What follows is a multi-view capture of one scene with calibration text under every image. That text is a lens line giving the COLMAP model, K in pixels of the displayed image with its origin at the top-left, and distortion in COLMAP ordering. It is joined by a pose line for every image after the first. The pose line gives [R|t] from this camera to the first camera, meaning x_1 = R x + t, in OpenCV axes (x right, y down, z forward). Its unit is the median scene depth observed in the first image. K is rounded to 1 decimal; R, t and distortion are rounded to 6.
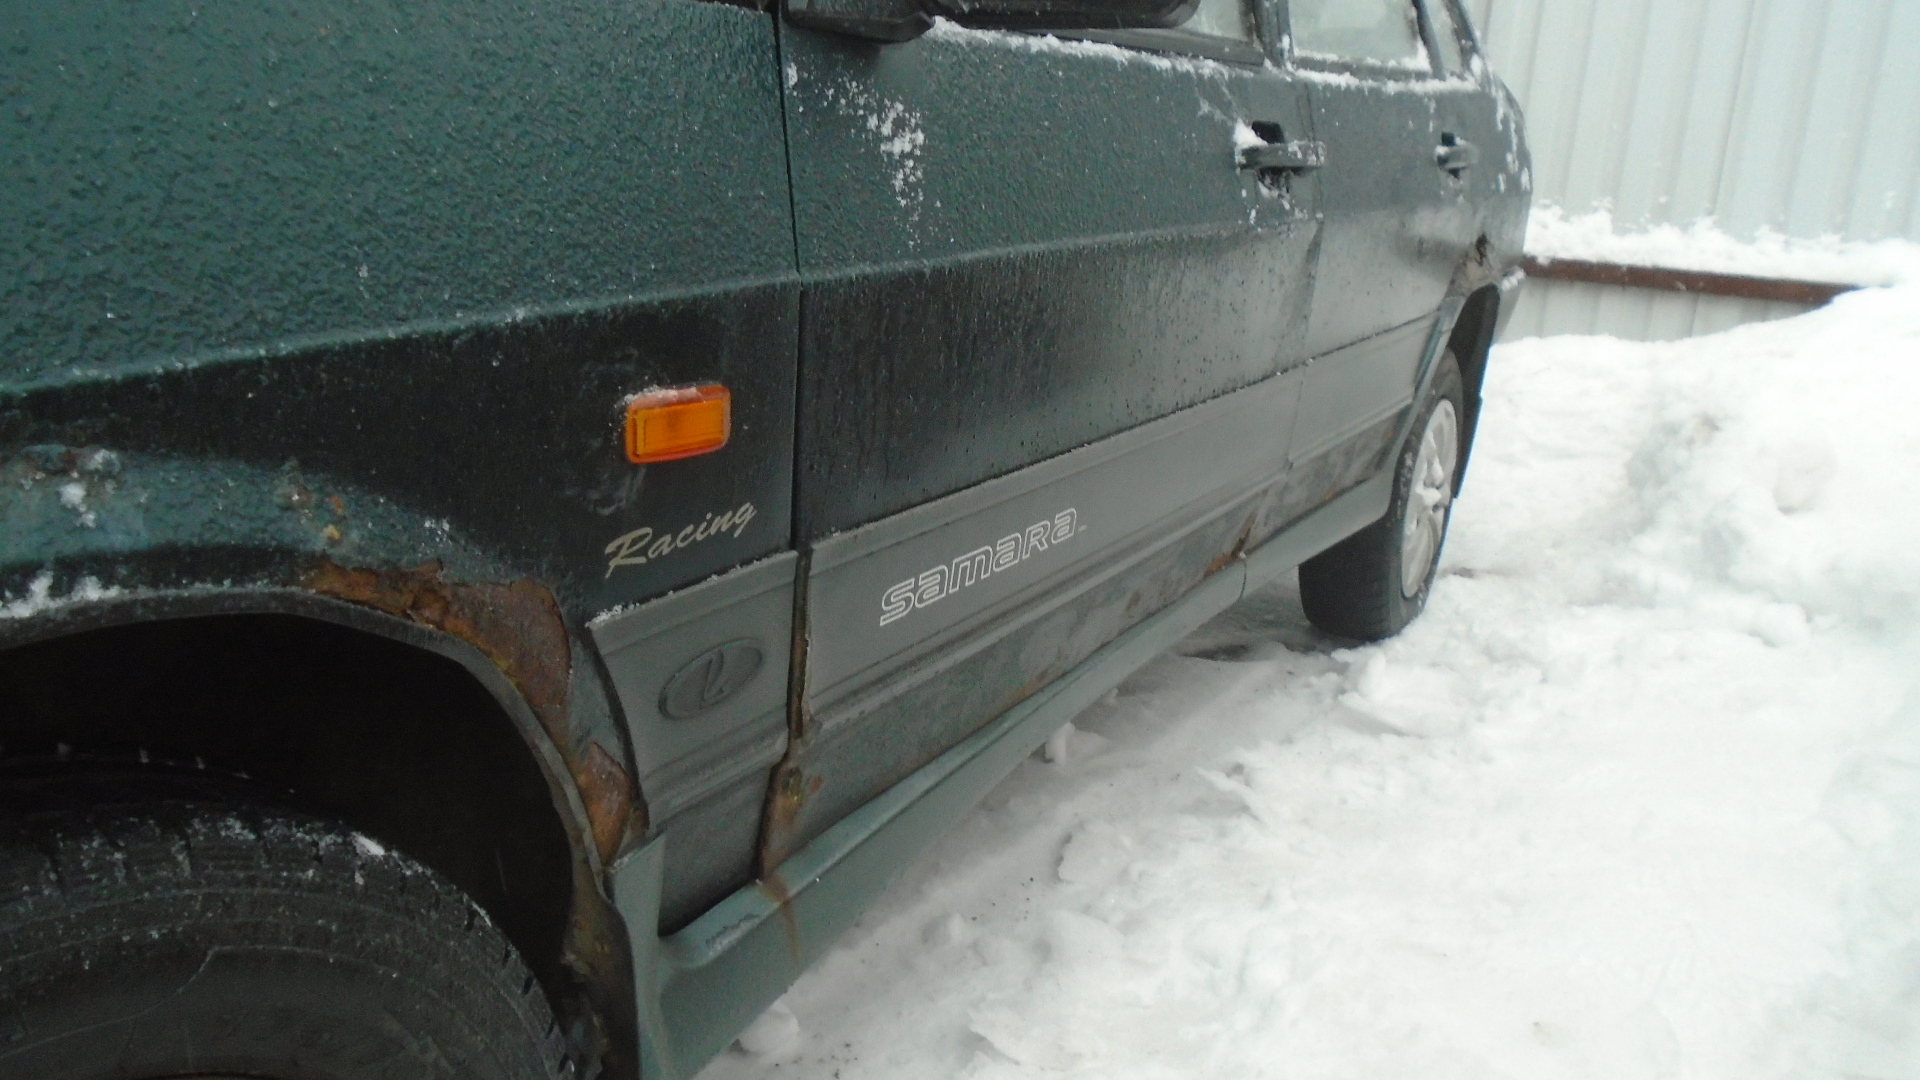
lens RADIAL K [[1540.7, 0, 994.5], [0, 1540.7, 593.3], [0, 0, 1]] dist [-0.041109, 0.006737]
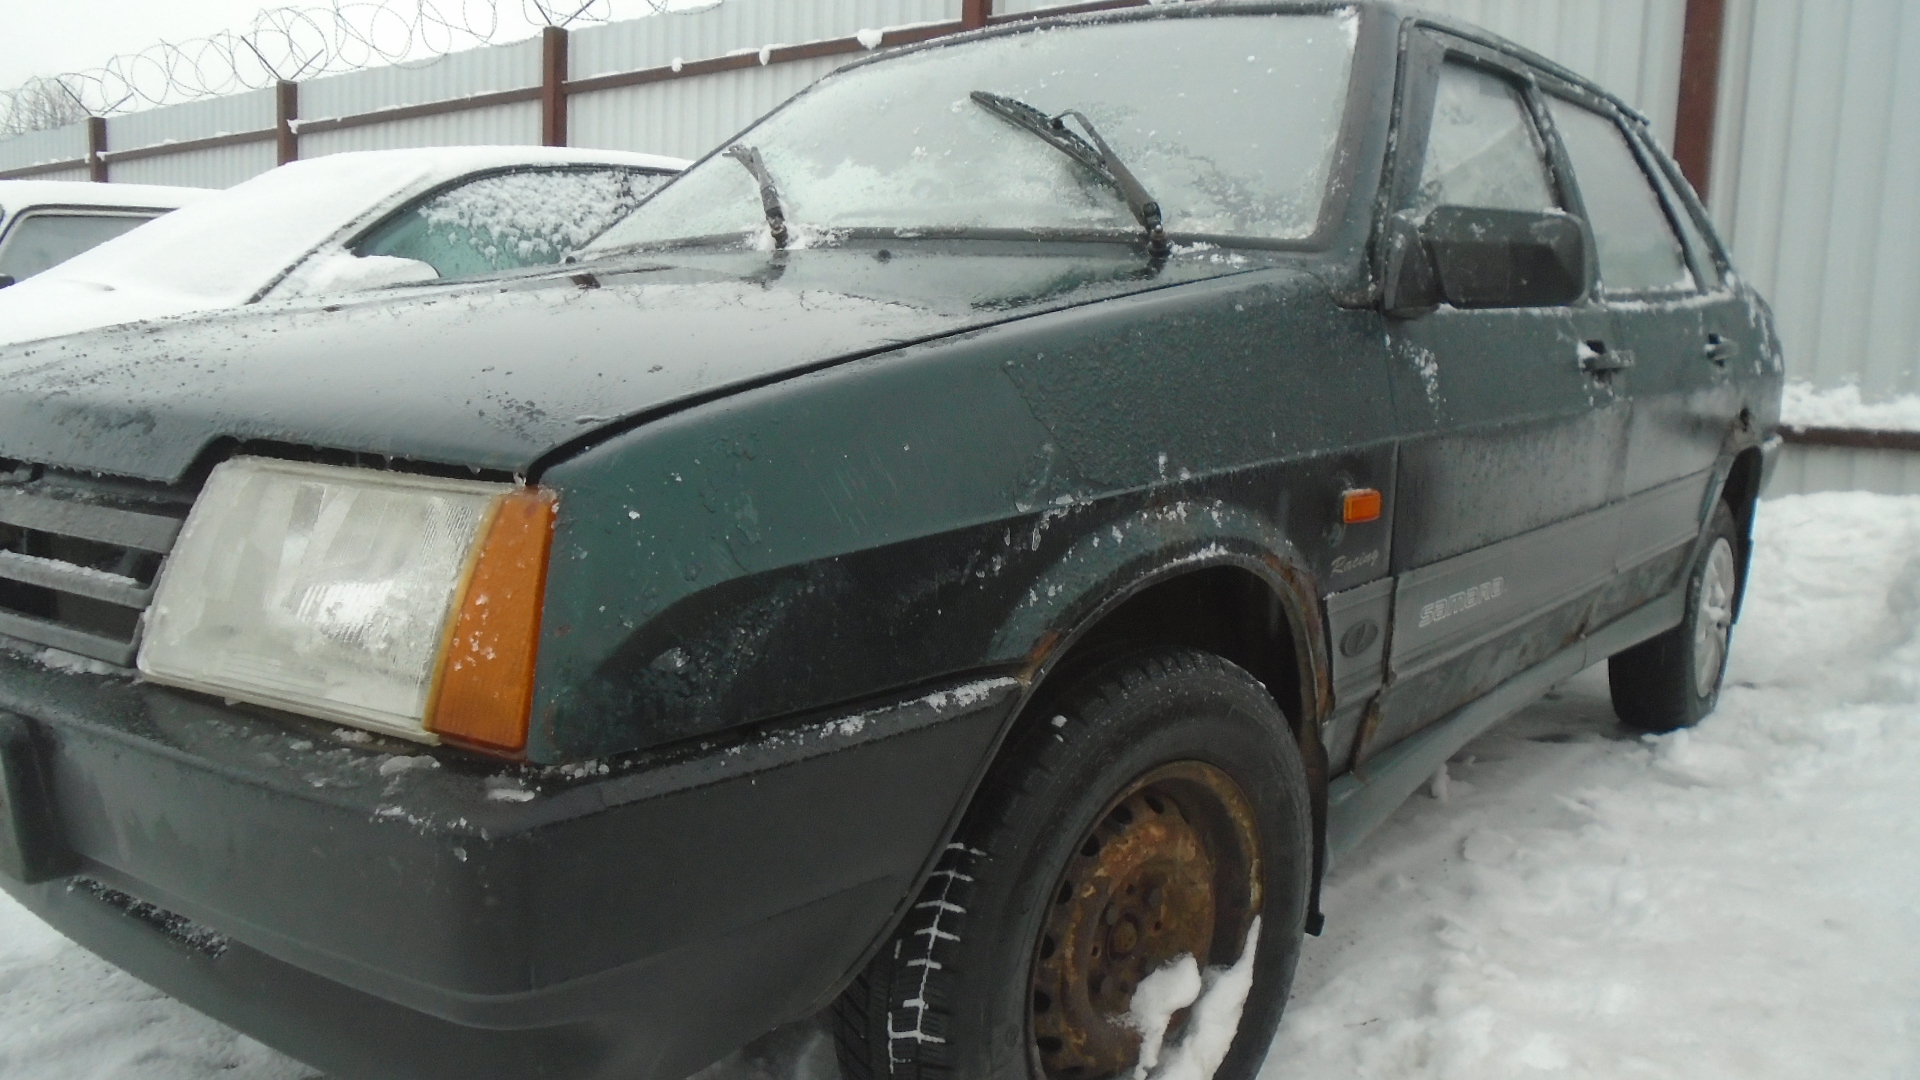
lens RADIAL K [[1540.7, 0, 959.3], [0, 1540.7, 541.9], [0, 0, 1]] dist [-0.041109, 0.006737]
pose [[0.985421, -0.019728, -0.168988, -0.147745], [-0.007003, 0.987709, -0.156147, 0.102036], [0.169992, 0.155054, 0.973171, -0.428386]]
